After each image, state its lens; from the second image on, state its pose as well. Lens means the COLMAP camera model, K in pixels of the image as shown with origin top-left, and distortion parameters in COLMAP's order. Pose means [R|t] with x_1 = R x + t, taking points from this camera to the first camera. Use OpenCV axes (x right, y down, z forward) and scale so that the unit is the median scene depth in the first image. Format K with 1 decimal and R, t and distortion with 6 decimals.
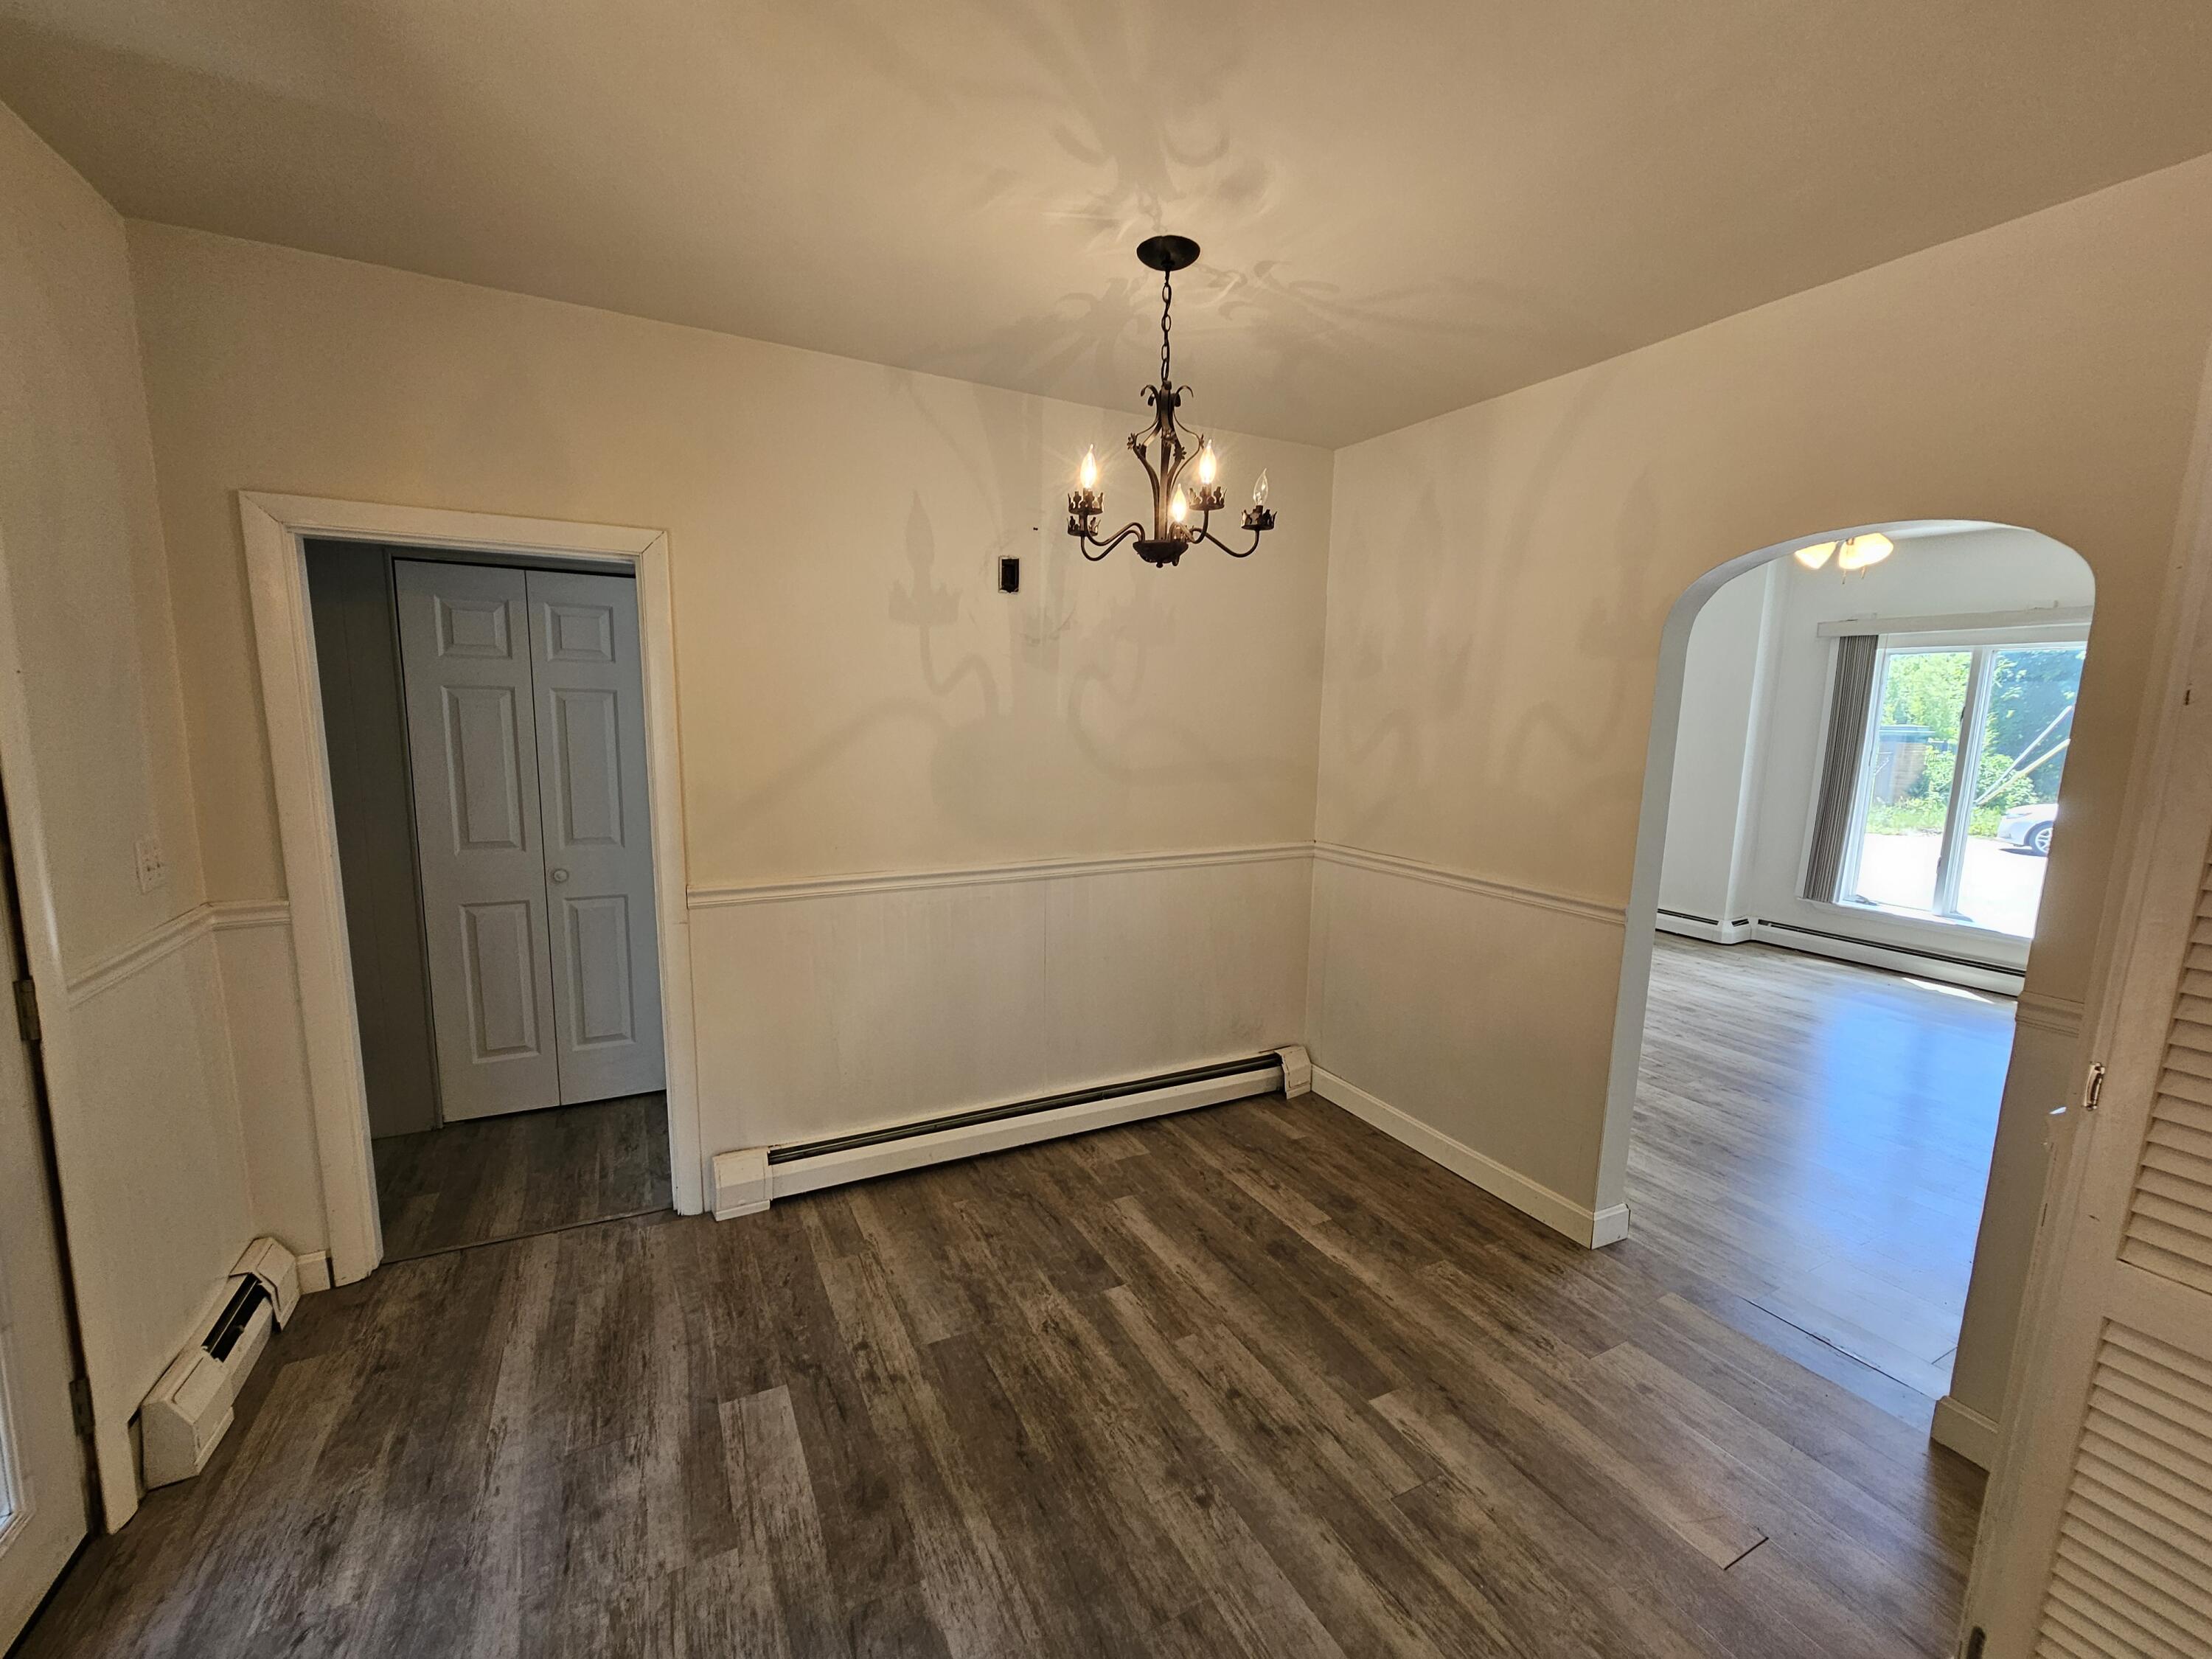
lens RADIAL K [[913.5, 0, 1100.7], [0, 913.5, 846.0], [0, 0, 1]] dist [-0.003953, 0.000220]
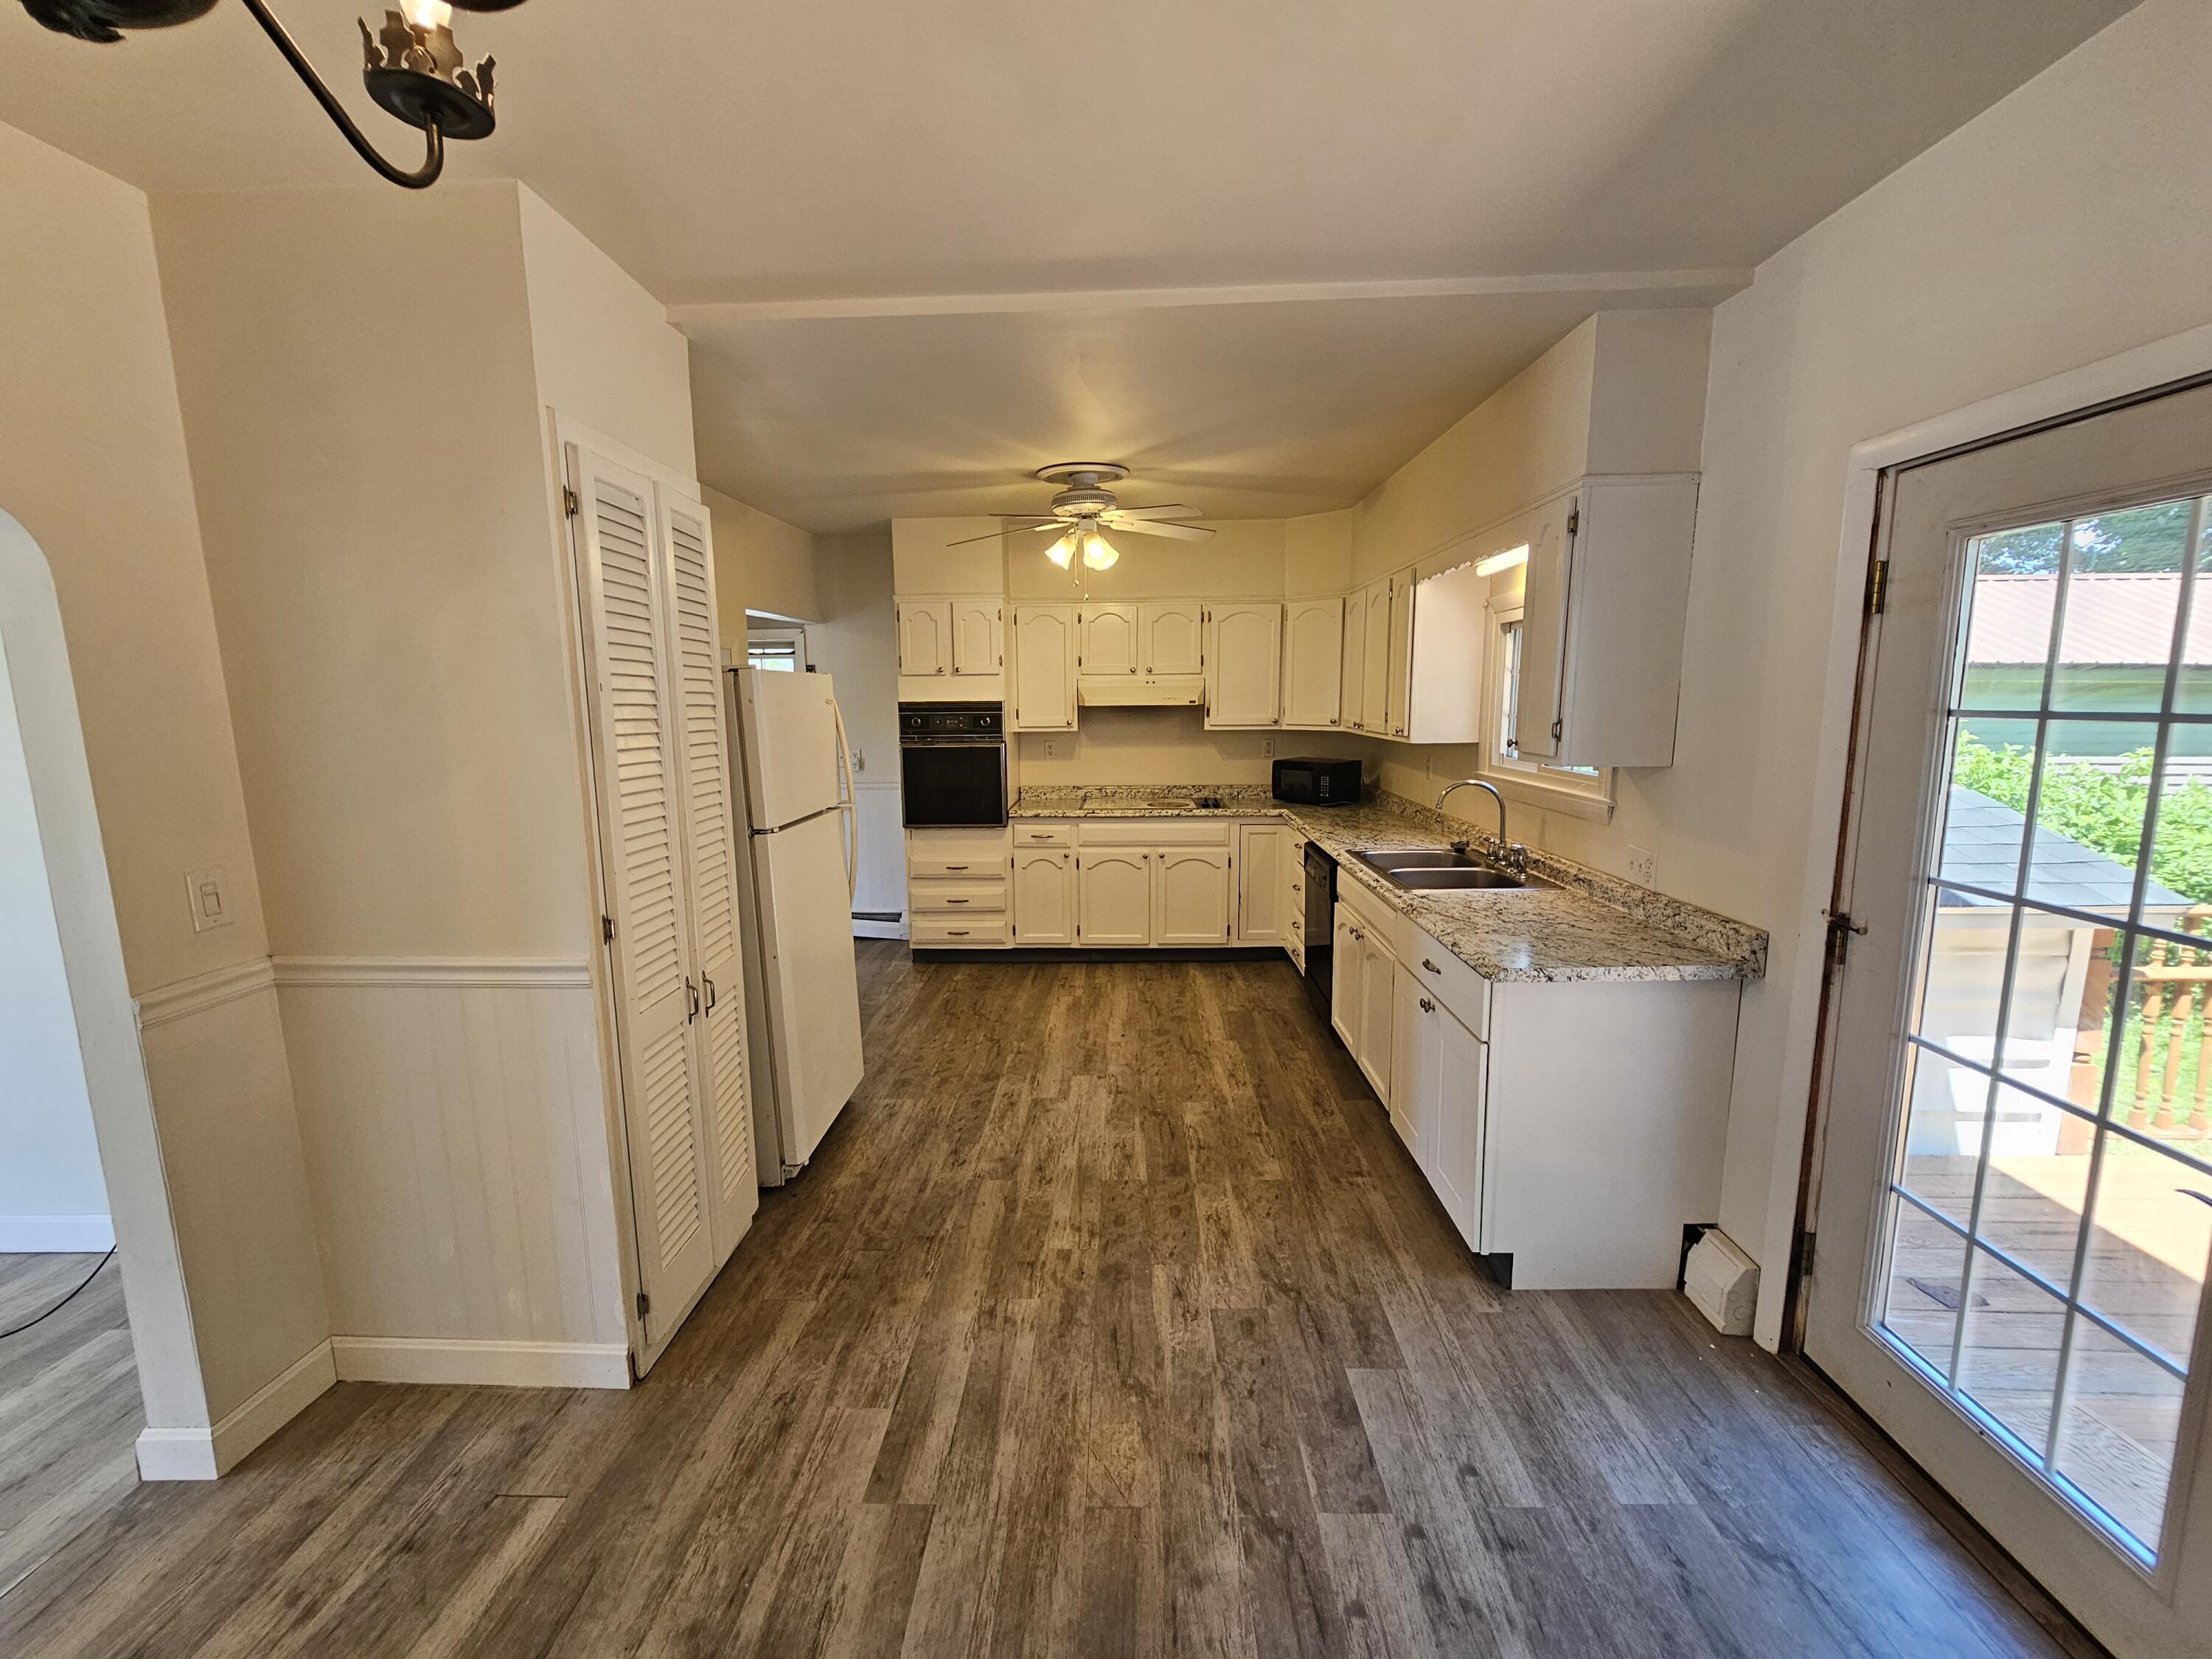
lens RADIAL K [[917.3, 0, 1079.2], [0, 917.3, 836.8], [0, 0, 1]] dist [0.001238, 0.000263]
pose [[-0.863682, -0.083815, 0.497020, -0.212480], [0.073063, 0.954844, 0.287984, -0.148429], [-0.498714, 0.285041, -0.818558, 0.926418]]
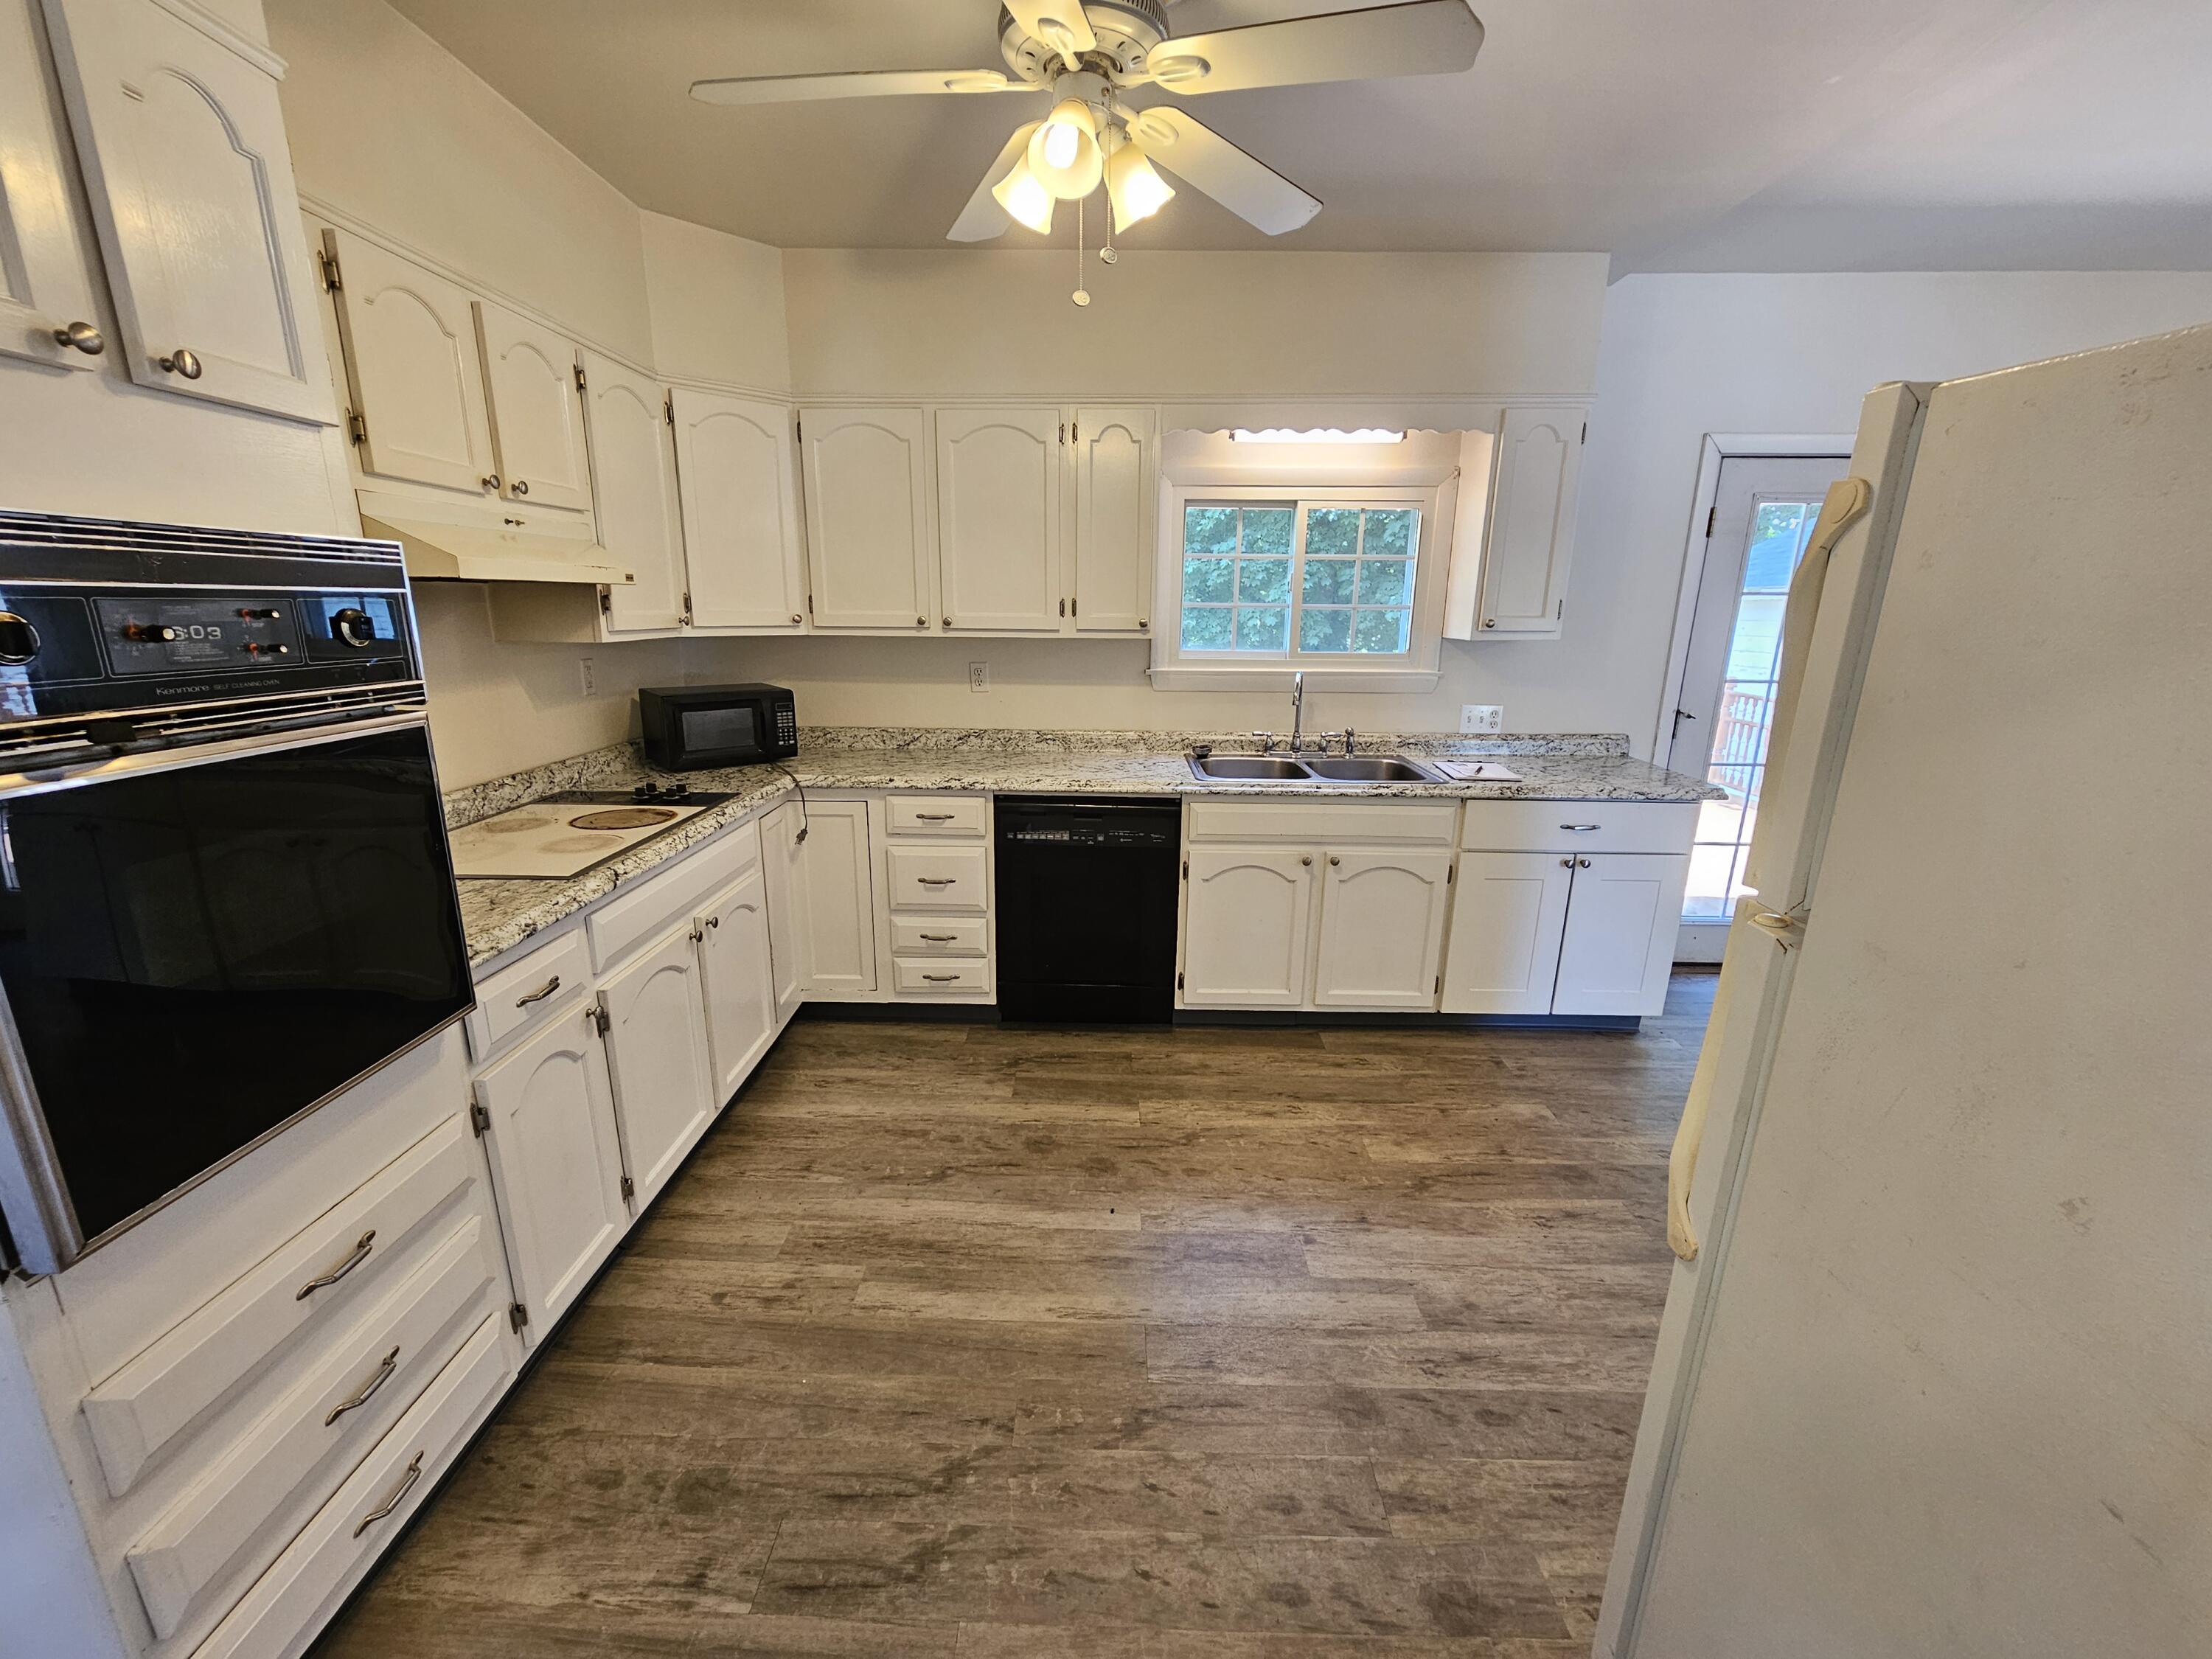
lens RADIAL K [[910.5, 0, 1097.3], [0, 910.5, 840.9], [0, 0, 1]] dist [-0.008034, 0.005756]
pose [[-0.484426, 0.201620, -0.851282, 1.237980], [-0.145081, 0.941091, 0.305450, 0.081520], [0.862718, 0.271473, -0.426638, -0.132864]]
